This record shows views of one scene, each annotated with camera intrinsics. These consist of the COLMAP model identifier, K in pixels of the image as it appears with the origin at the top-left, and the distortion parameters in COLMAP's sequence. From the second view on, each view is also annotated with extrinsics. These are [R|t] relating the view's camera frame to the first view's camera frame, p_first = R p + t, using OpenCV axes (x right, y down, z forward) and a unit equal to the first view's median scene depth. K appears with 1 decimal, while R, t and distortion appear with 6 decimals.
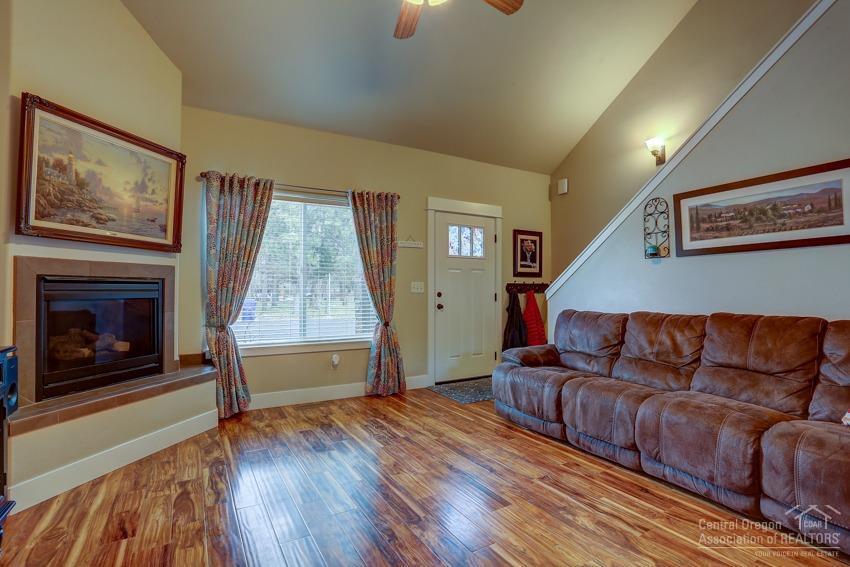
lens RADIAL K [[412.6, 0, 429.7], [0, 412.6, 284.7], [0, 0, 1]] dist [-0.071734, 0.029517]
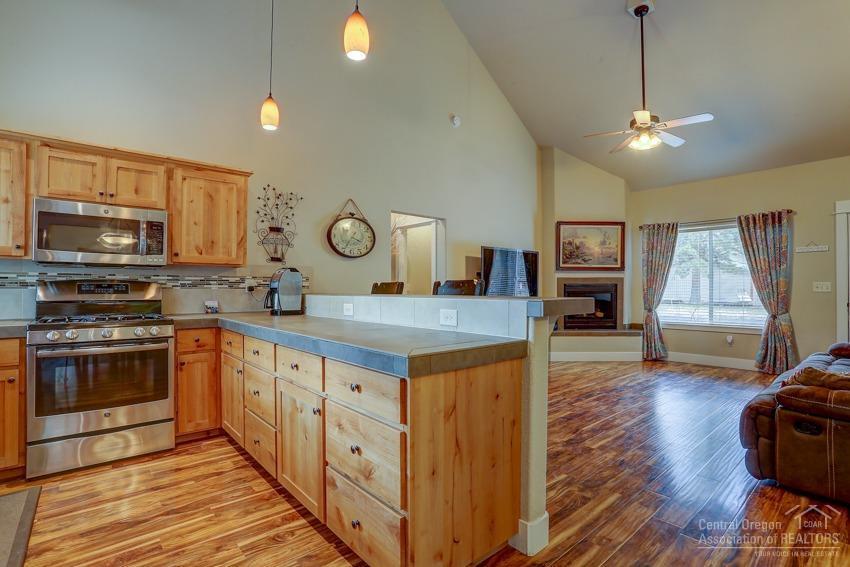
lens RADIAL K [[412.6, 0, 429.7], [0, 412.6, 284.7], [0, 0, 1]] dist [-0.071734, 0.029517]
pose [[0.183060, -0.010644, -0.983044, 1.255586], [0.011960, 0.999891, -0.008599, -0.003969], [0.983029, -0.010183, 0.183167, -0.344766]]
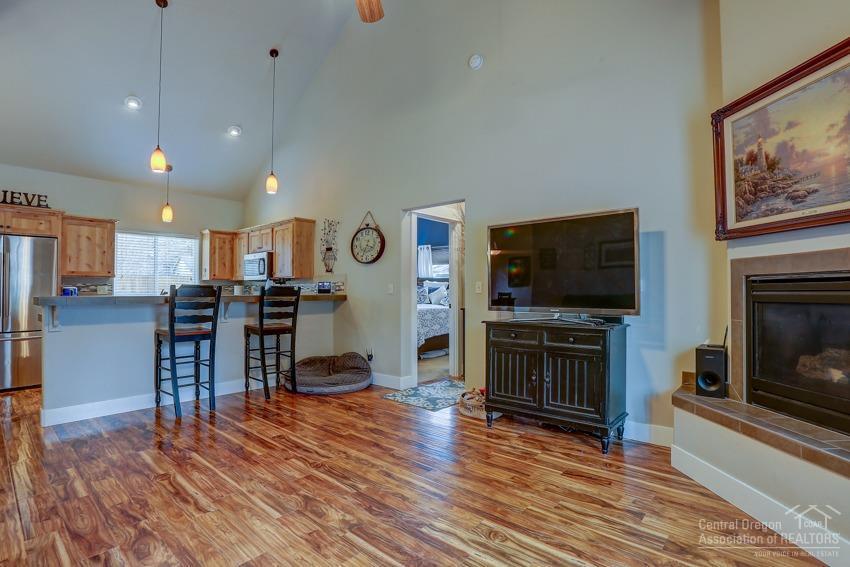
lens RADIAL K [[412.6, 0, 429.7], [0, 412.6, 284.7], [0, 0, 1]] dist [-0.071734, 0.029517]
pose [[-0.947999, -0.003077, -0.318258, 0.065814], [0.006110, 0.999593, -0.027865, 0.016008], [0.318214, -0.028361, -0.947595, 1.278554]]
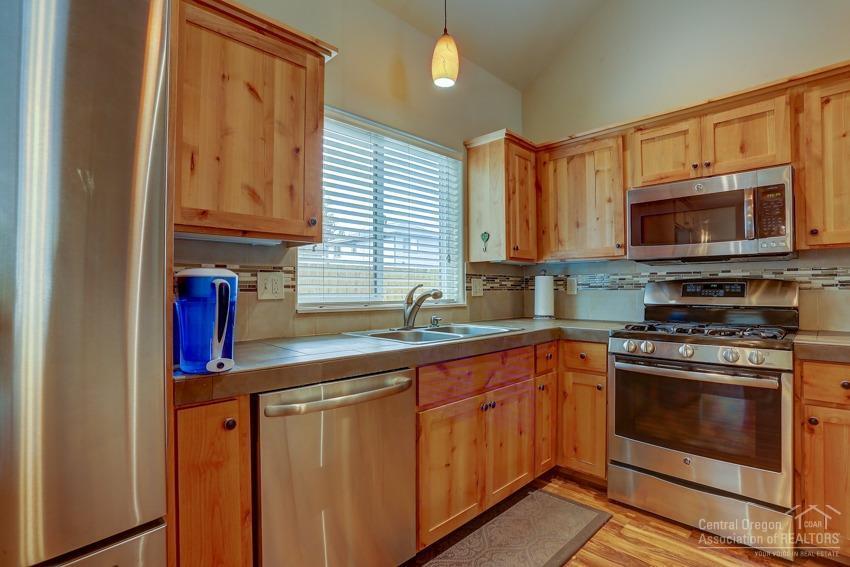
lens RADIAL K [[412.6, 0, 429.7], [0, 412.6, 284.7], [0, 0, 1]] dist [-0.071734, 0.029517]
pose [[-0.968096, -0.000562, -0.250580, 0.856863], [0.006000, 0.999659, -0.025420, -0.005980], [0.250509, -0.026112, -0.967762, -0.356018]]
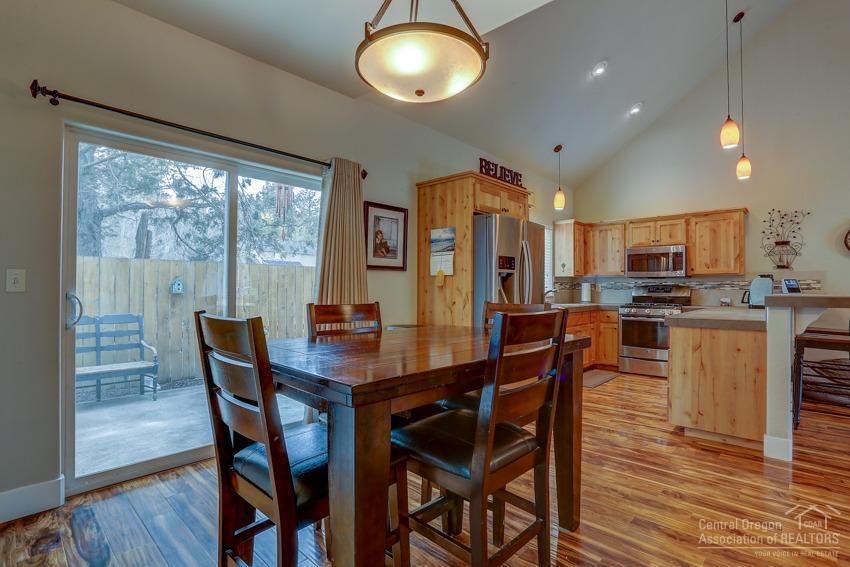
lens RADIAL K [[412.6, 0, 429.7], [0, 412.6, 284.7], [0, 0, 1]] dist [-0.071734, 0.029517]
pose [[-0.957483, -0.007565, -0.288392, 1.697976], [-0.000805, 0.999722, -0.023552, 0.008942], [0.288490, -0.022319, -0.957223, 0.516349]]
